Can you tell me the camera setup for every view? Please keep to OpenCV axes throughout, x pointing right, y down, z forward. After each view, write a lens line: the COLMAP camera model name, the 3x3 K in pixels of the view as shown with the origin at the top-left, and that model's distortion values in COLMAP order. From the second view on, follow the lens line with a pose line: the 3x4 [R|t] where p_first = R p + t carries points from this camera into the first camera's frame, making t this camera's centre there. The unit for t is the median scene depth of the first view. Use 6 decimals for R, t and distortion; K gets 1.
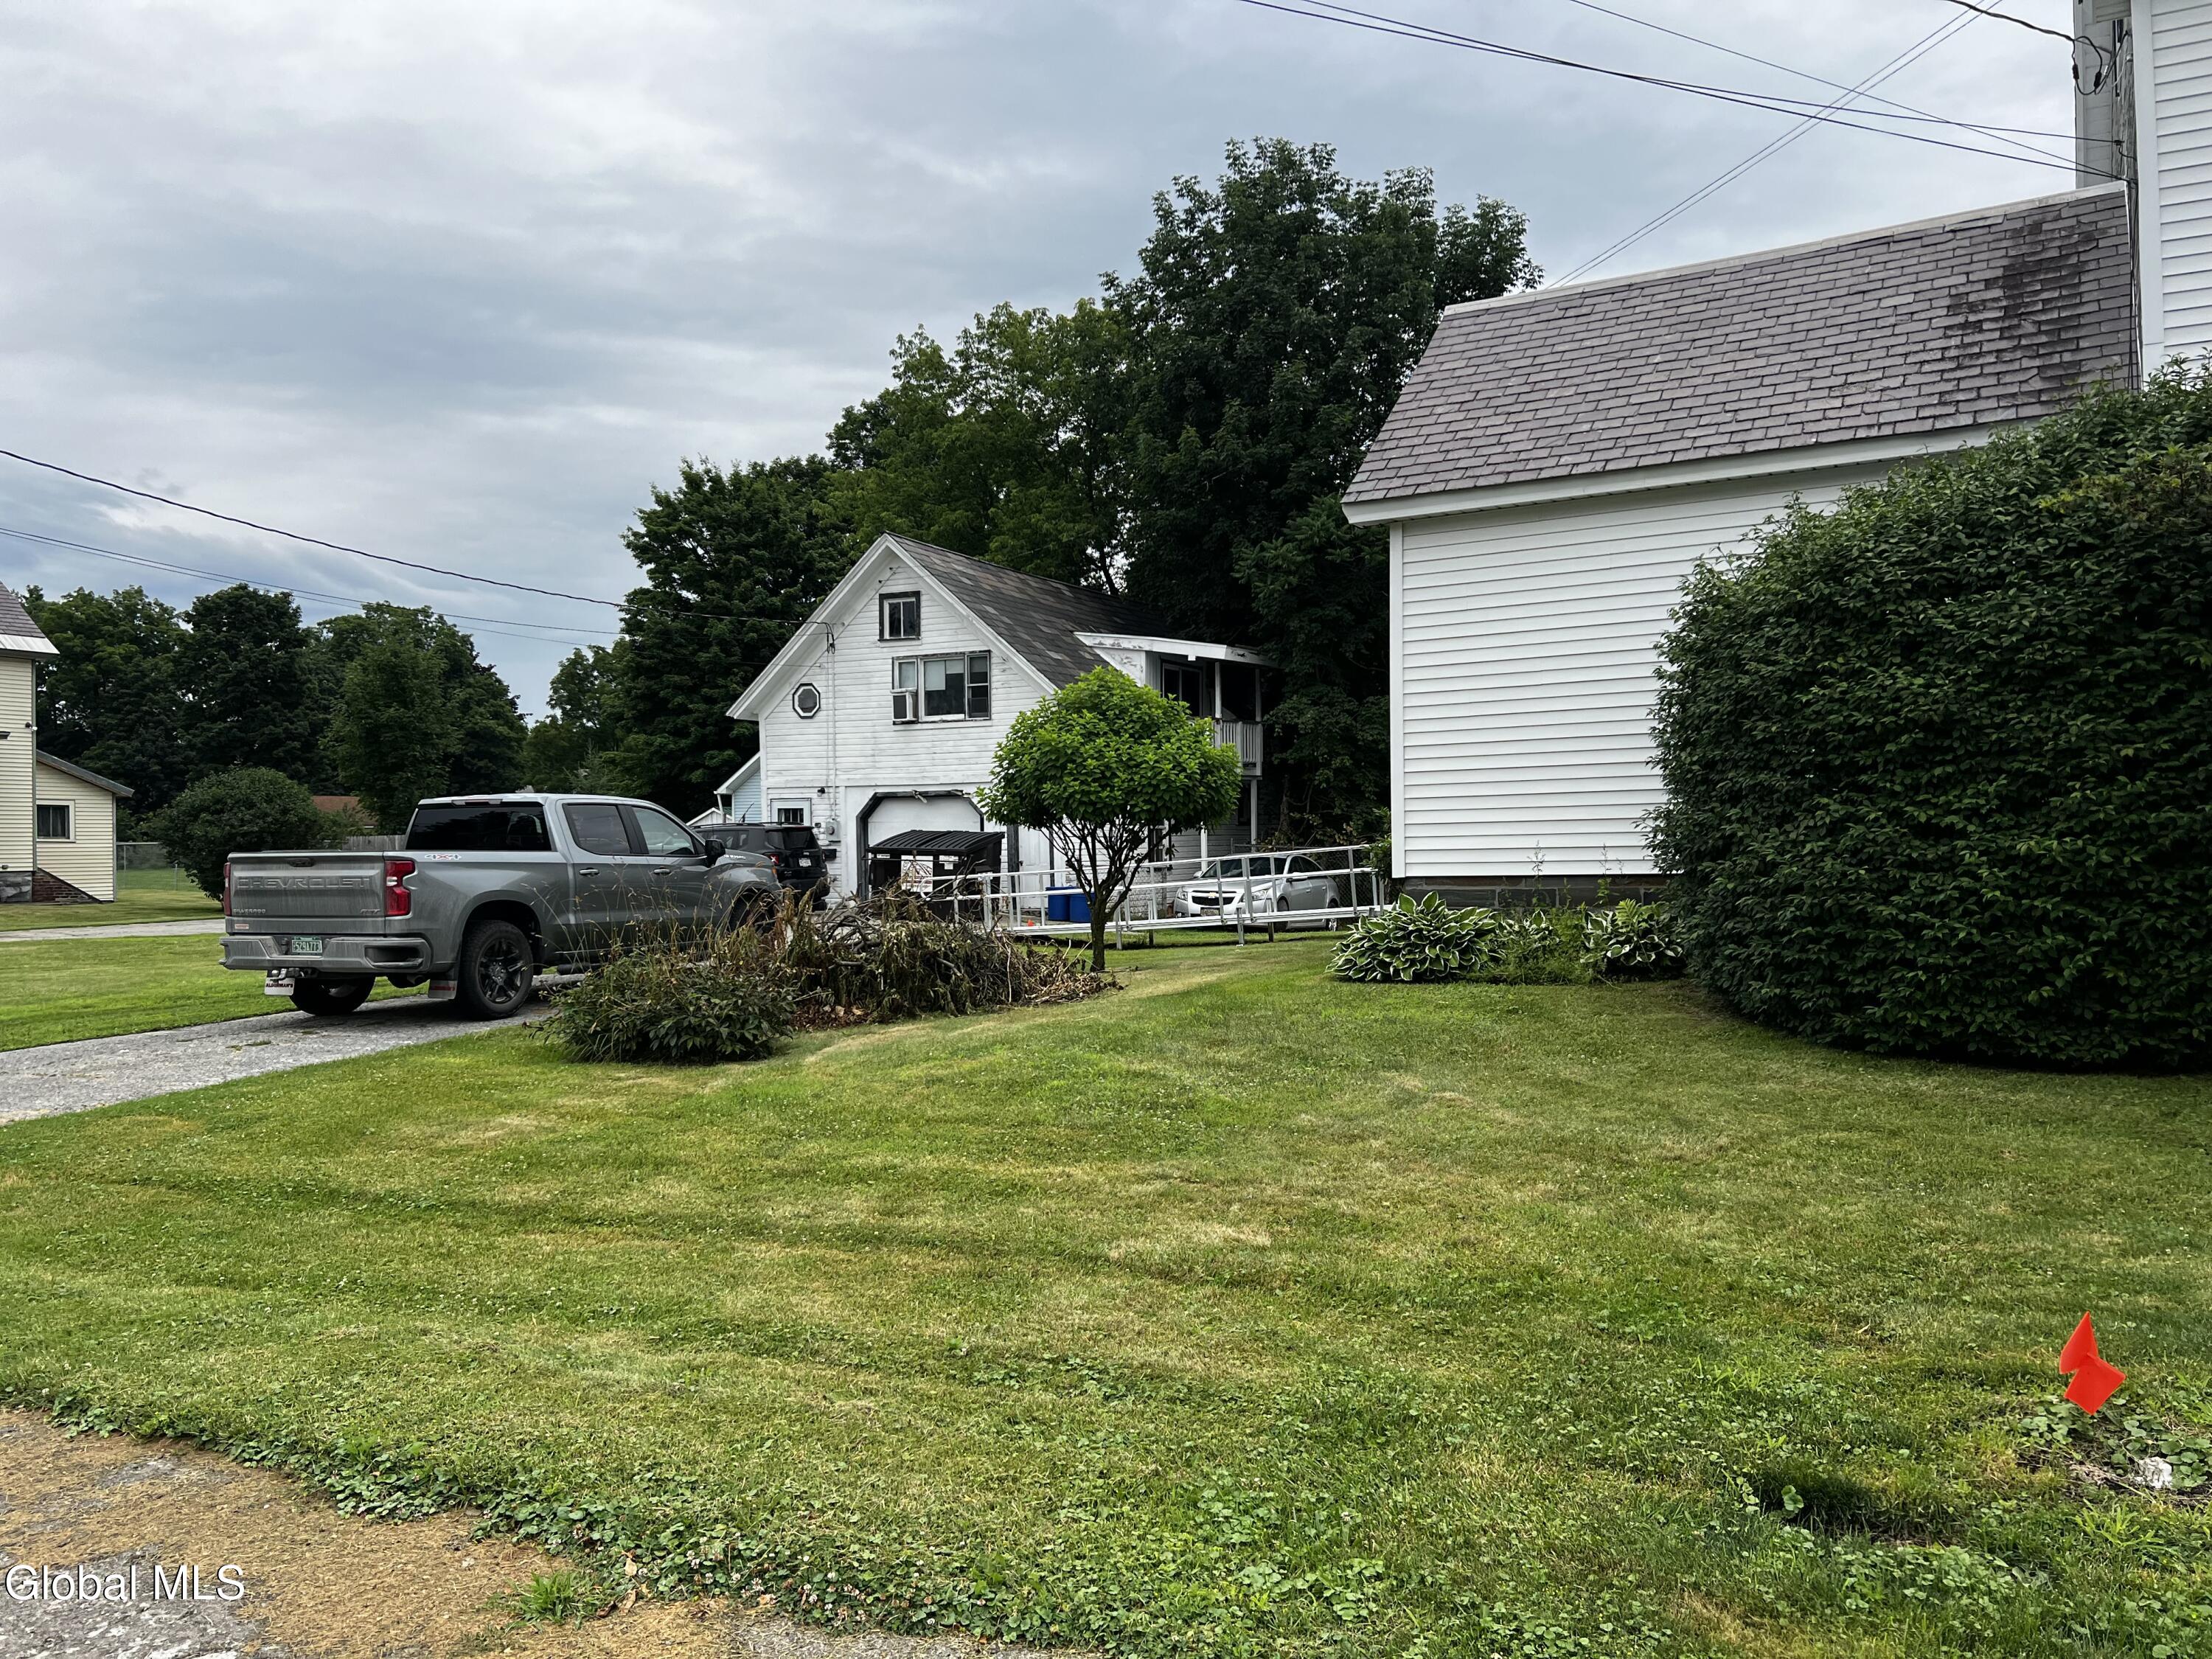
lens RADIAL K [[1652.0, 0, 1115.6], [0, 1652.0, 833.1], [0, 0, 1]] dist [0.081292, -0.109612]
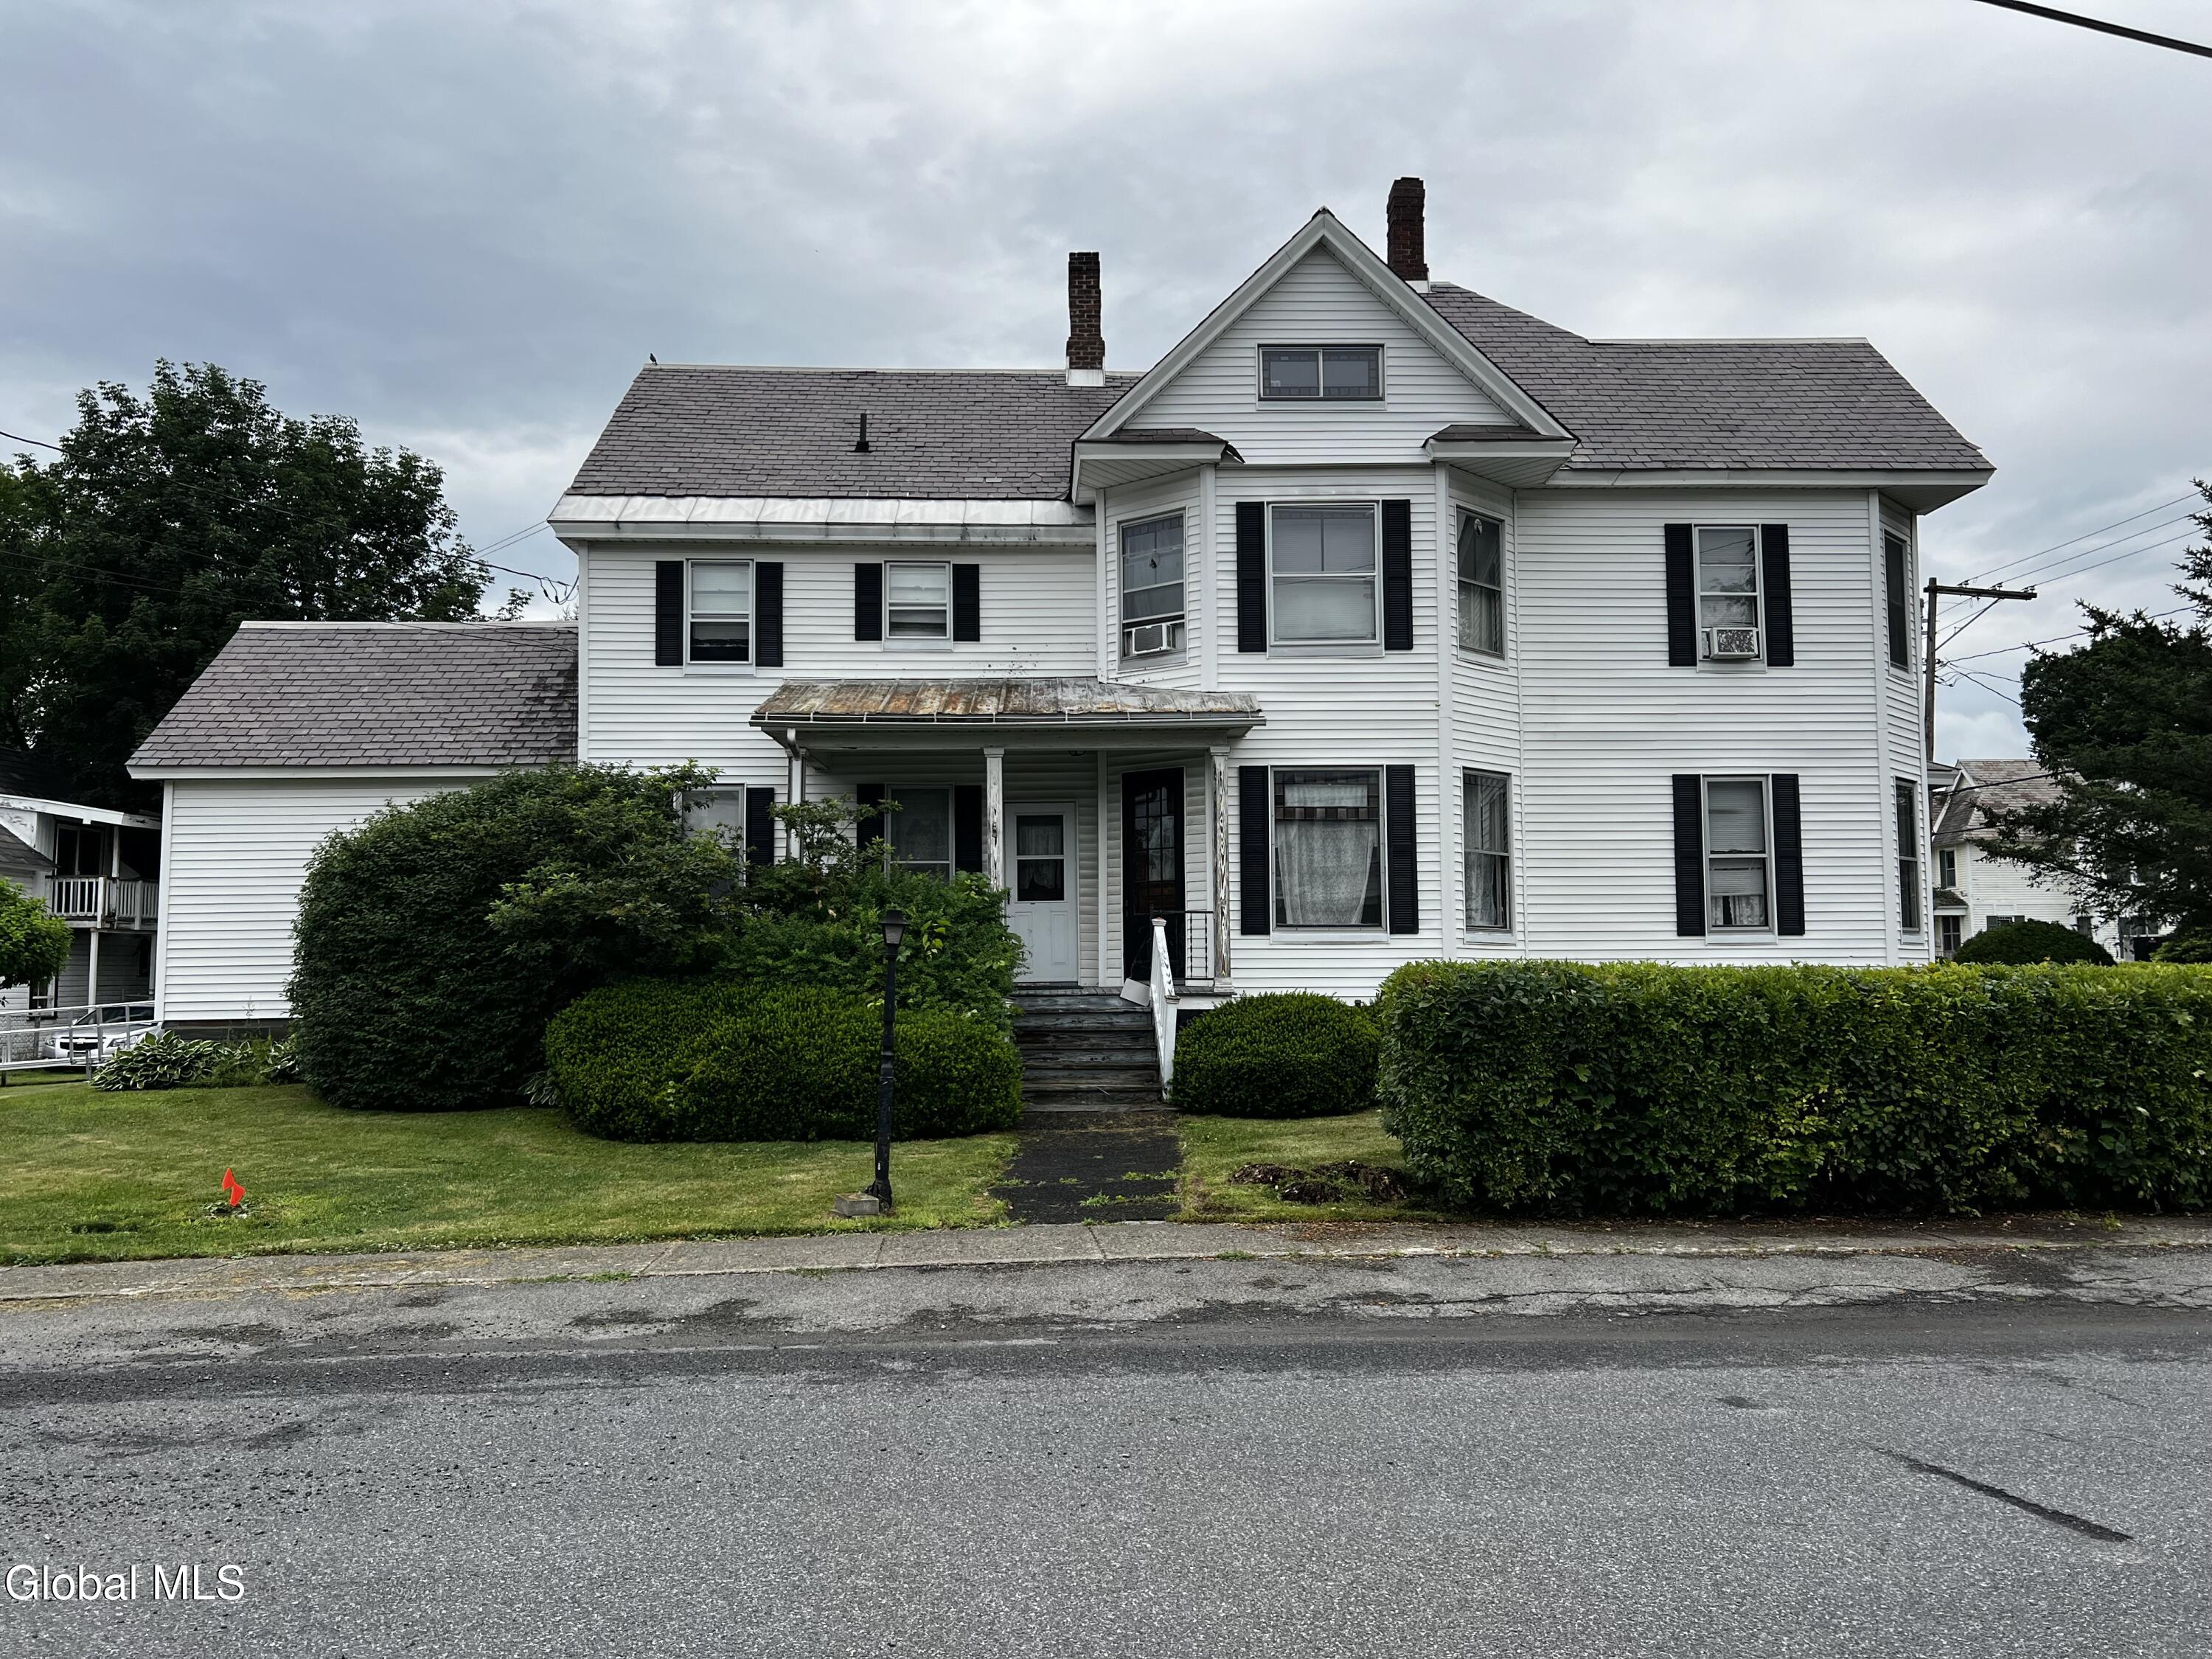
lens RADIAL K [[1678.8, 0, 1106.0], [0, 1678.8, 829.5], [0, 0, 1]] dist [0.049207, -0.051567]
pose [[0.854417, 0.053608, 0.516815, 0.045224], [-0.007630, 0.995851, -0.090683, -0.005286], [-0.519532, 0.073537, 0.851281, -0.314758]]
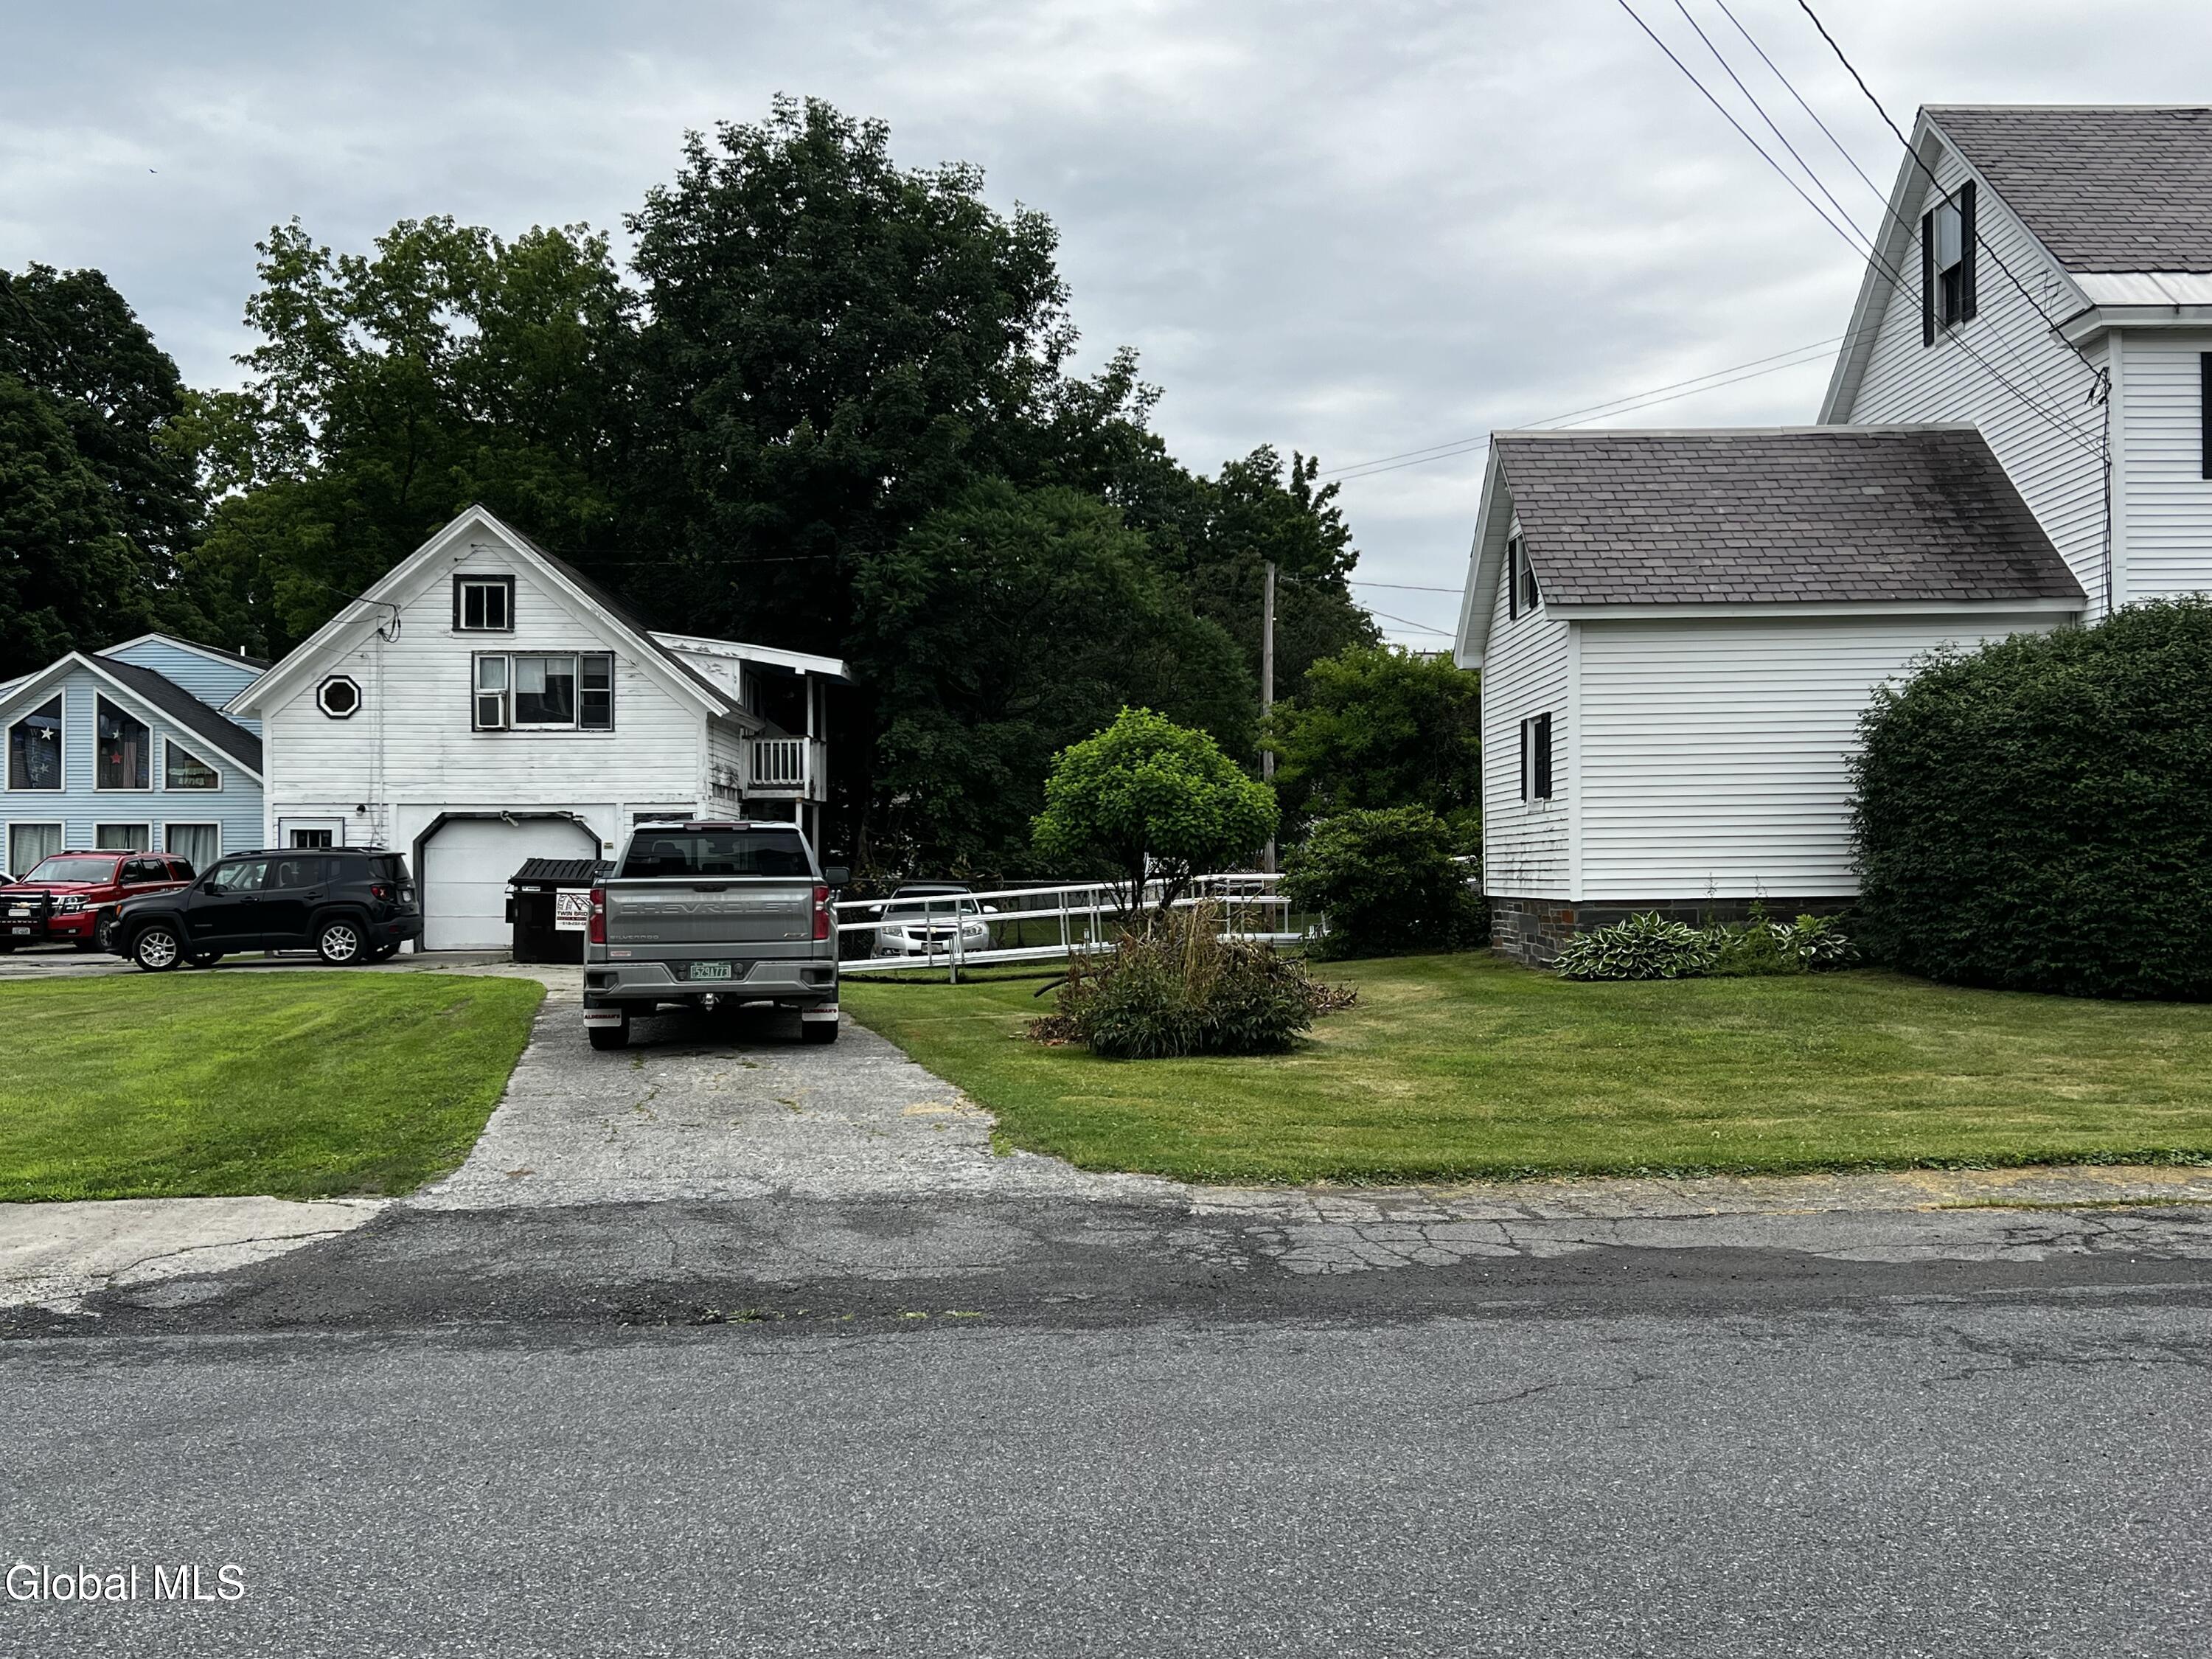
lens RADIAL K [[2118.1, 0, 1110.0], [0, 2118.1, 878.2], [0, 0, 1]] dist [0.014813, 0.009816]
pose [[0.859931, 0.004930, 0.510387, -0.419795], [-0.007293, 0.999970, 0.002629, 0.003359], [-0.510359, -0.005983, 0.859941, -0.089091]]
